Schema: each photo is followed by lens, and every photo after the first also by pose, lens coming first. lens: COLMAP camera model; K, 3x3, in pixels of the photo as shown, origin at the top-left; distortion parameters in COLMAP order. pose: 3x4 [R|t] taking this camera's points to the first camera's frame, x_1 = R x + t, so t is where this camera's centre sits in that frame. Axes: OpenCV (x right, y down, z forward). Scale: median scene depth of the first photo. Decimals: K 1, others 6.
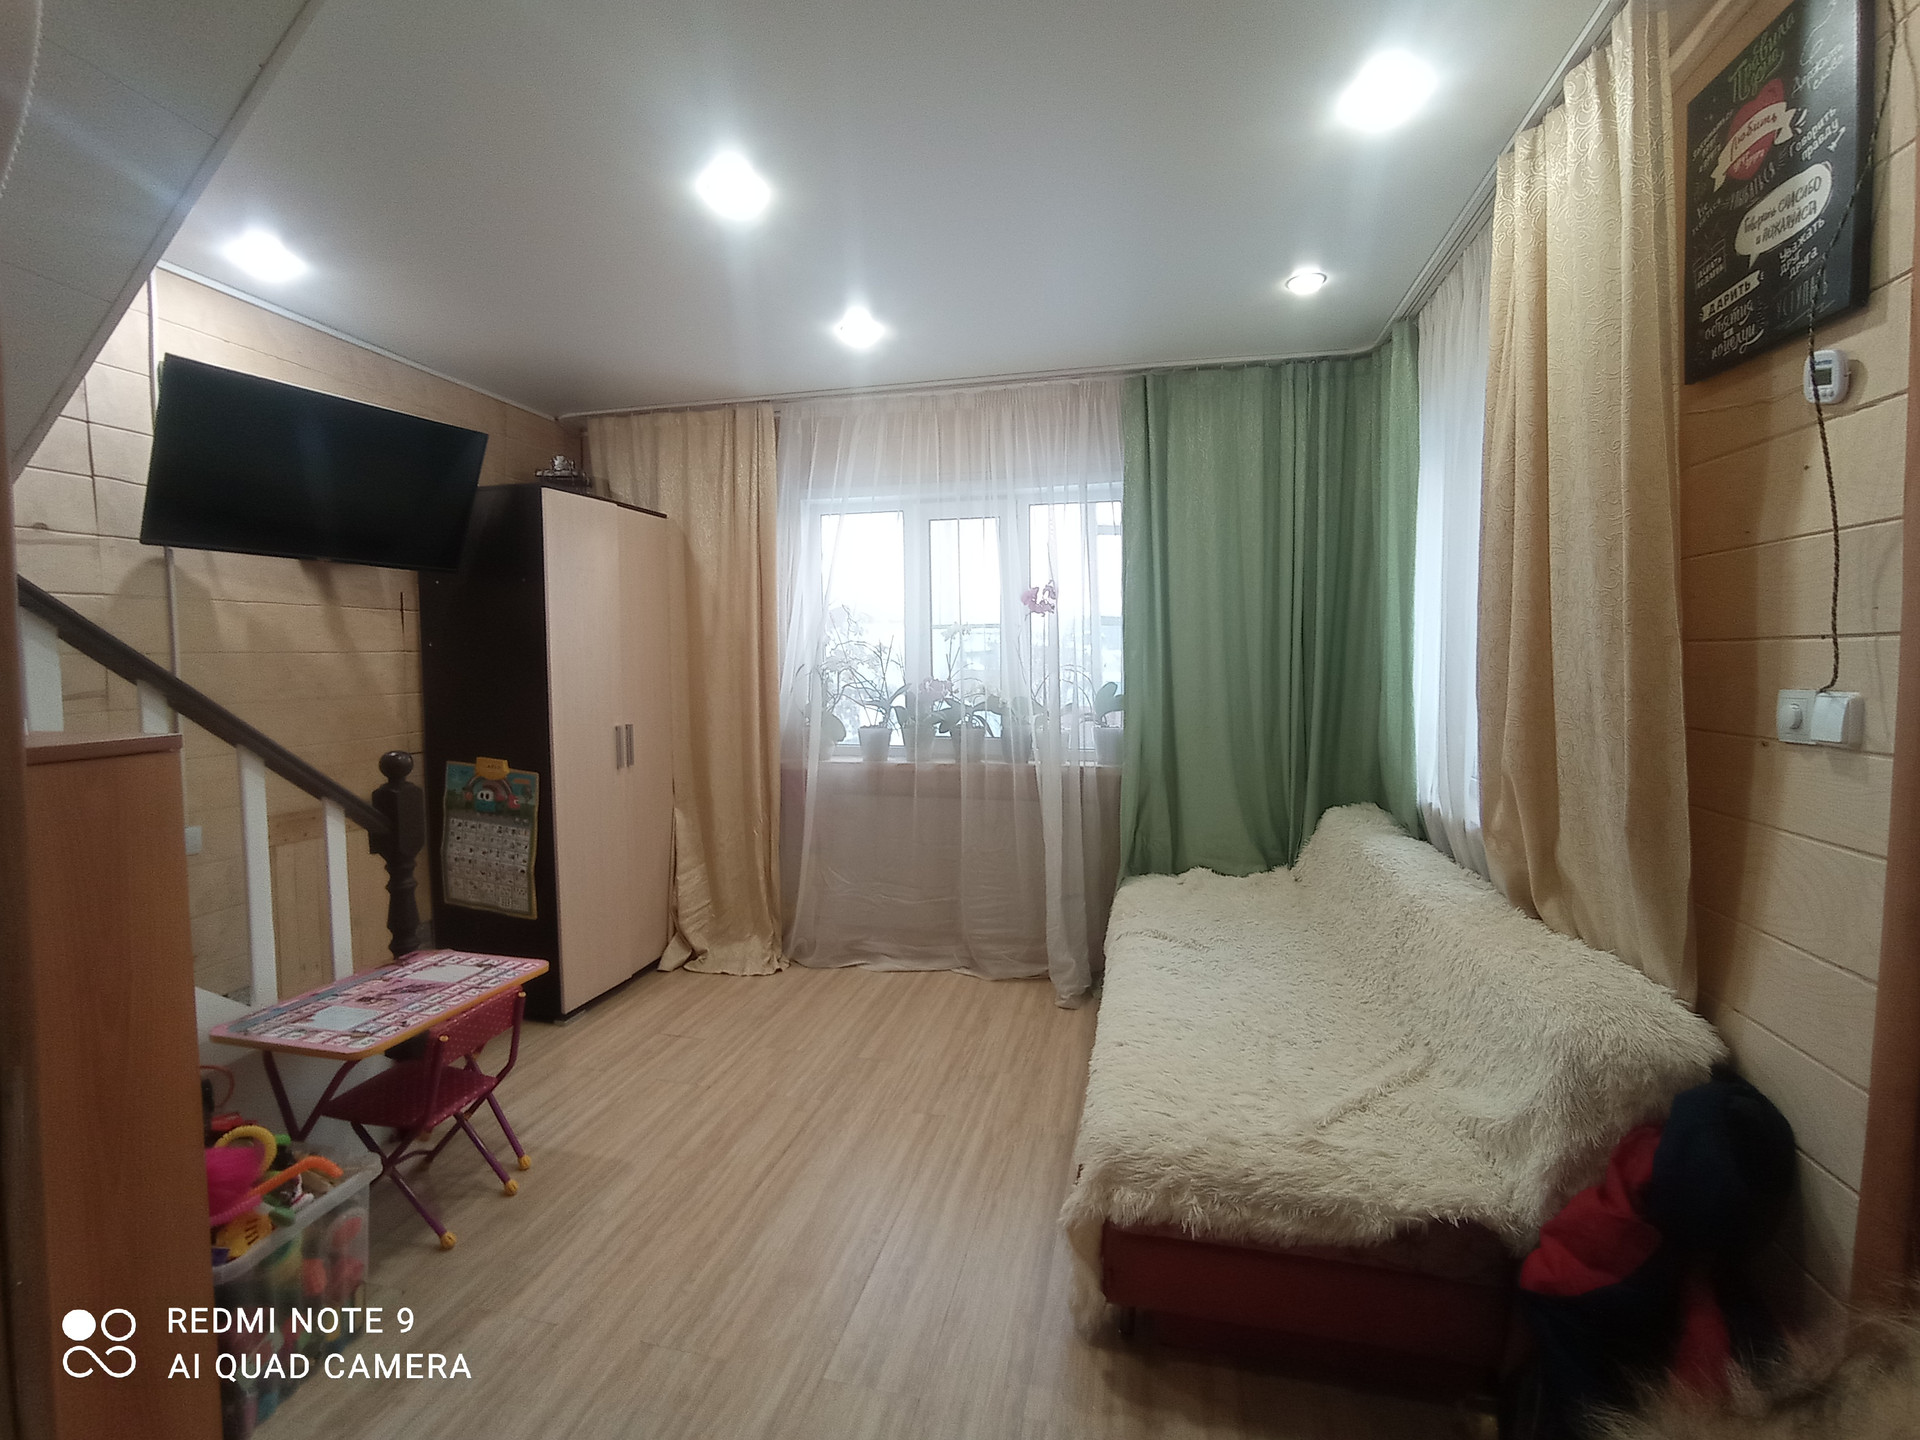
lens RADIAL K [[875.0, 0, 945.2], [0, 875.0, 707.9], [0, 0, 1]] dist [-0.033076, 0.015043]
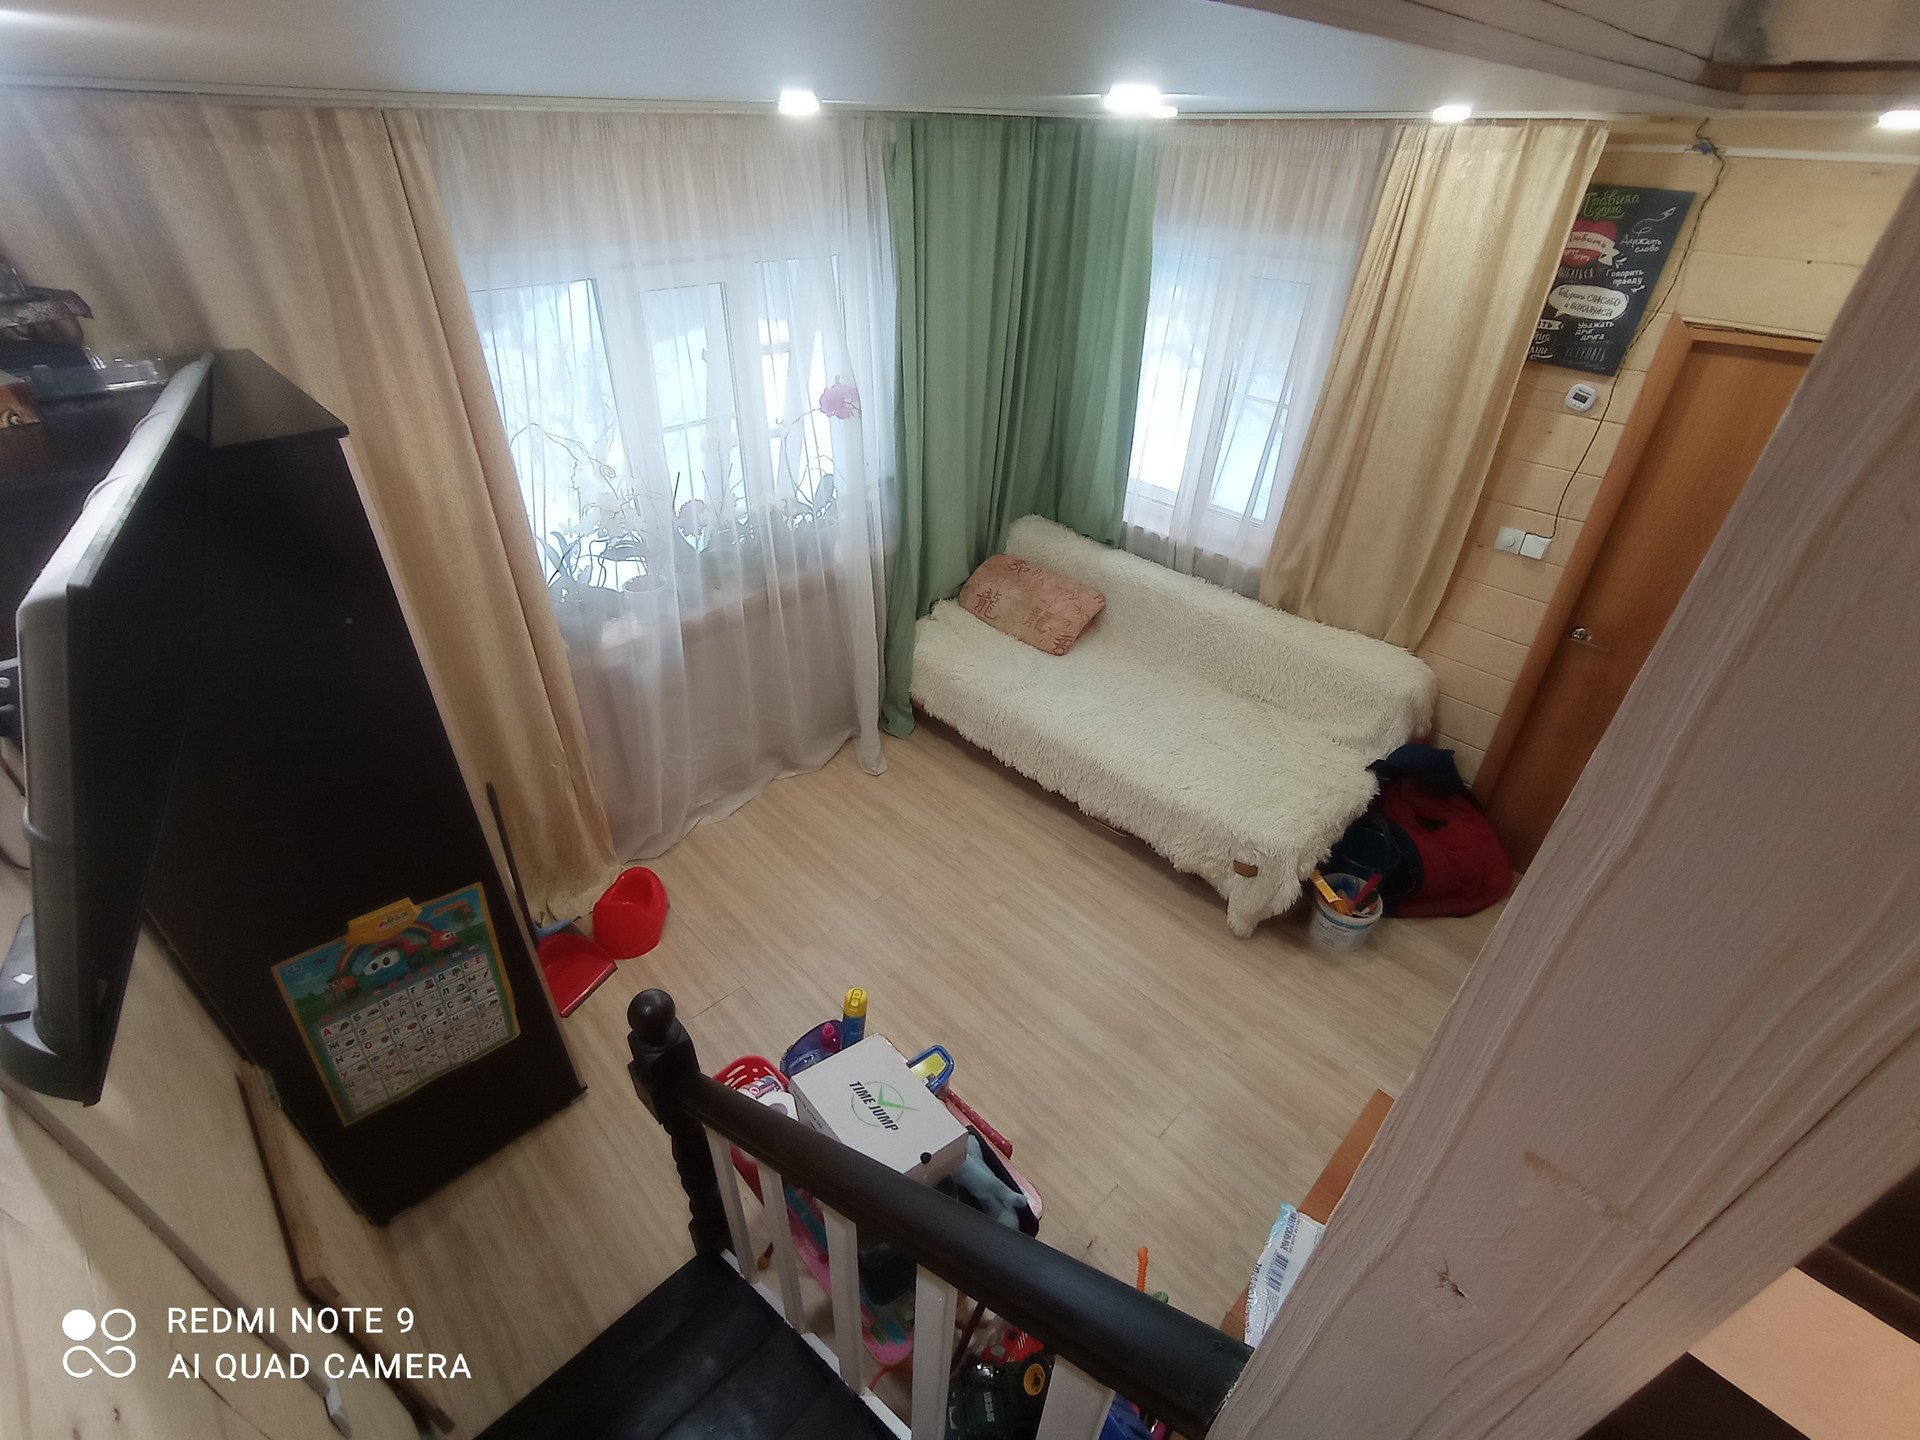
lens RADIAL K [[875.0, 0, 950.0], [0, 875.0, 708.3], [0, 0, 1]] dist [-0.033076, 0.015043]
pose [[0.530467, -0.462644, 0.710328, -0.710979], [0.024400, 0.845928, 0.532739, -0.379862], [-0.847355, -0.265268, 0.460025, 0.471909]]
